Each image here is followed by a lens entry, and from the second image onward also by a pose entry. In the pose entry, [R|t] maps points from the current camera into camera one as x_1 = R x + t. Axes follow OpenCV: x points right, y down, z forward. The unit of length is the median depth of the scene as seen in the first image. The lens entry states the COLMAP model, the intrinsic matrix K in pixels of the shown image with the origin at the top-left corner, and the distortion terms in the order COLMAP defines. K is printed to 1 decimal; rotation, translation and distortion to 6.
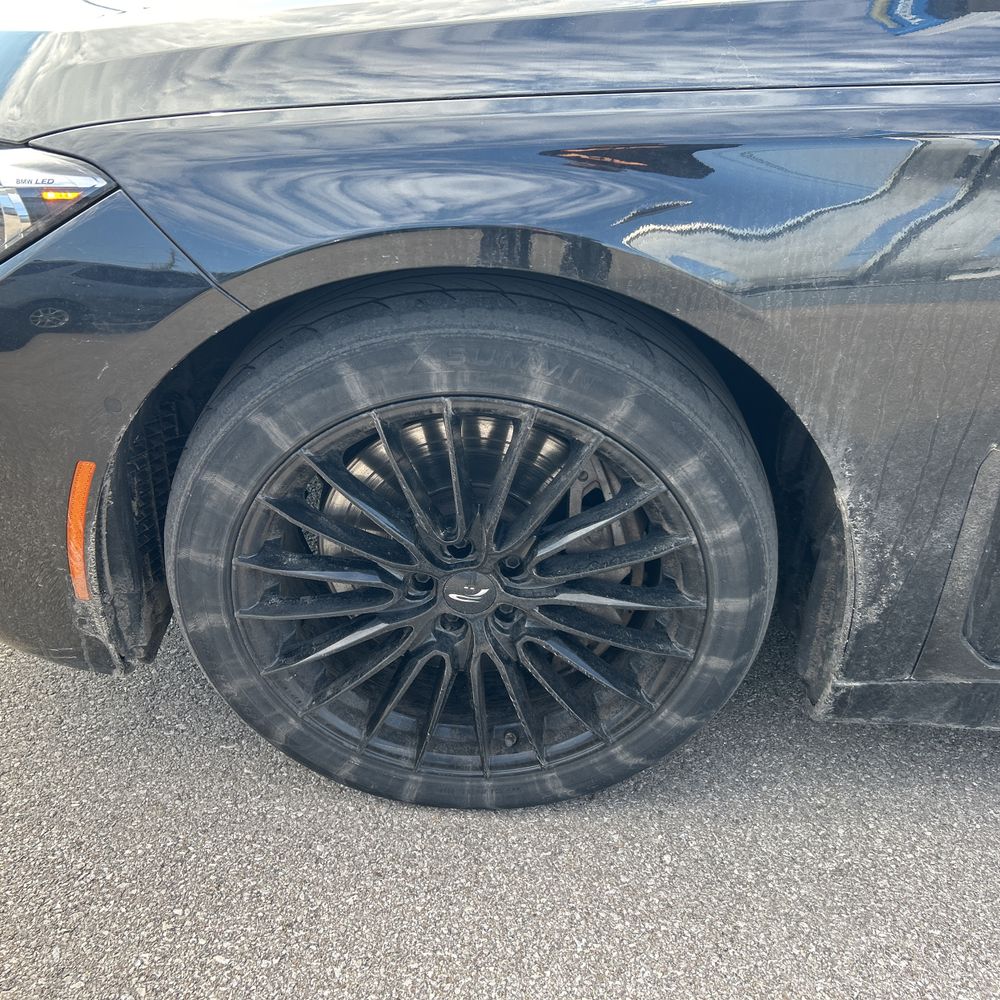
lens RADIAL K [[987.5, 0, 488.9], [0, 987.5, 497.3], [0, 0, 1]] dist [0.040394, -0.045288]
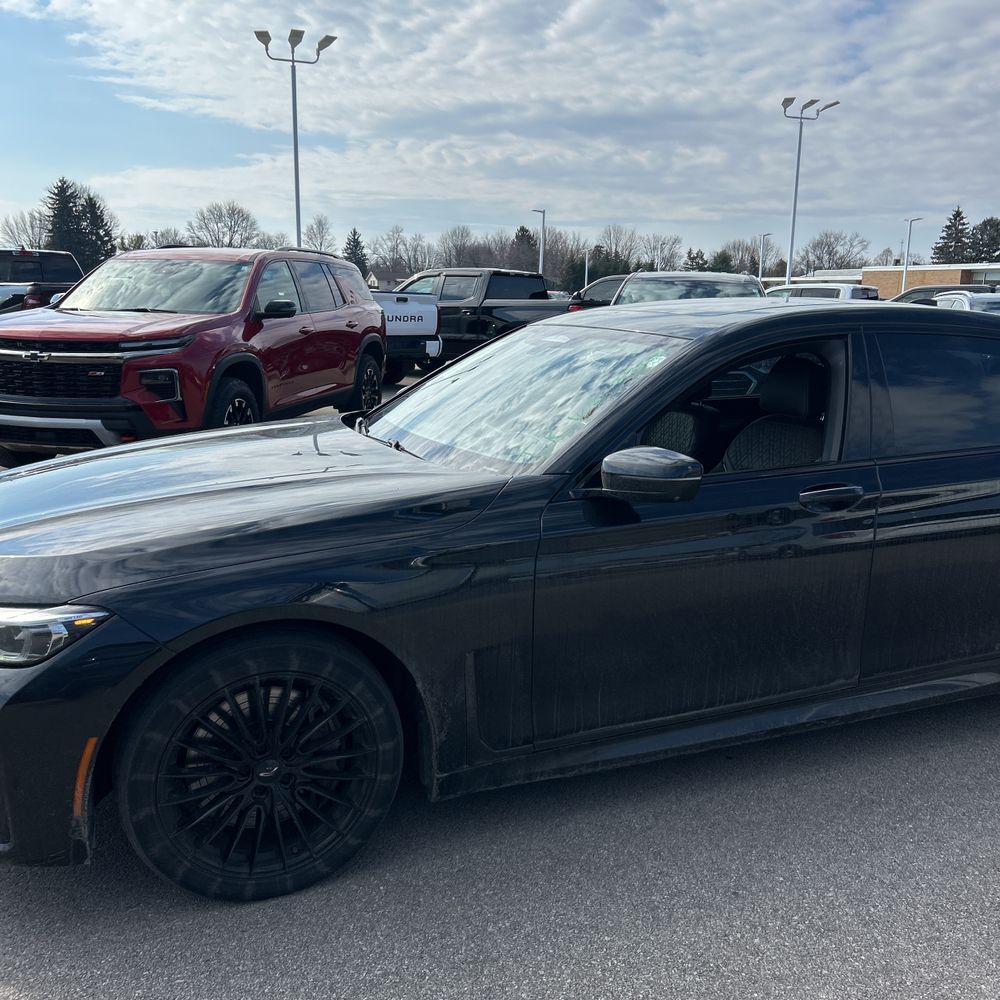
lens RADIAL K [[987.5, 0, 488.9], [0, 987.5, 497.3], [0, 0, 1]] dist [0.040394, -0.045288]
pose [[0.903753, -0.108510, 0.414072, -0.427633], [0.240297, 0.929141, -0.280987, 0.272576], [-0.354242, 0.353443, 0.865789, -1.274539]]
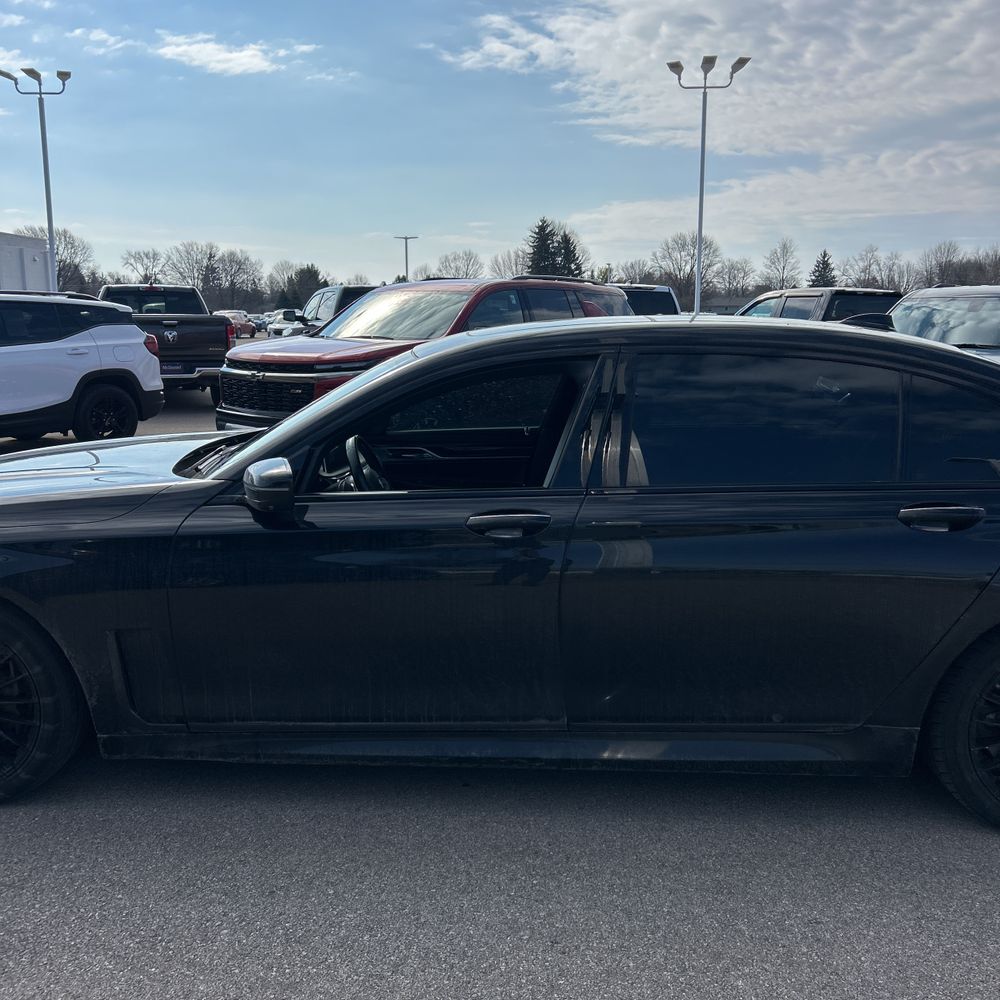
lens RADIAL K [[993.7, 0, 480.2], [0, 993.7, 522.8], [0, 0, 1]] dist [0.014102, 0.001222]
pose [[0.999130, -0.034691, -0.023142, 1.492817], [0.024618, 0.938593, -0.344147, 0.613040], [0.033659, 0.343278, 0.938630, -1.662561]]
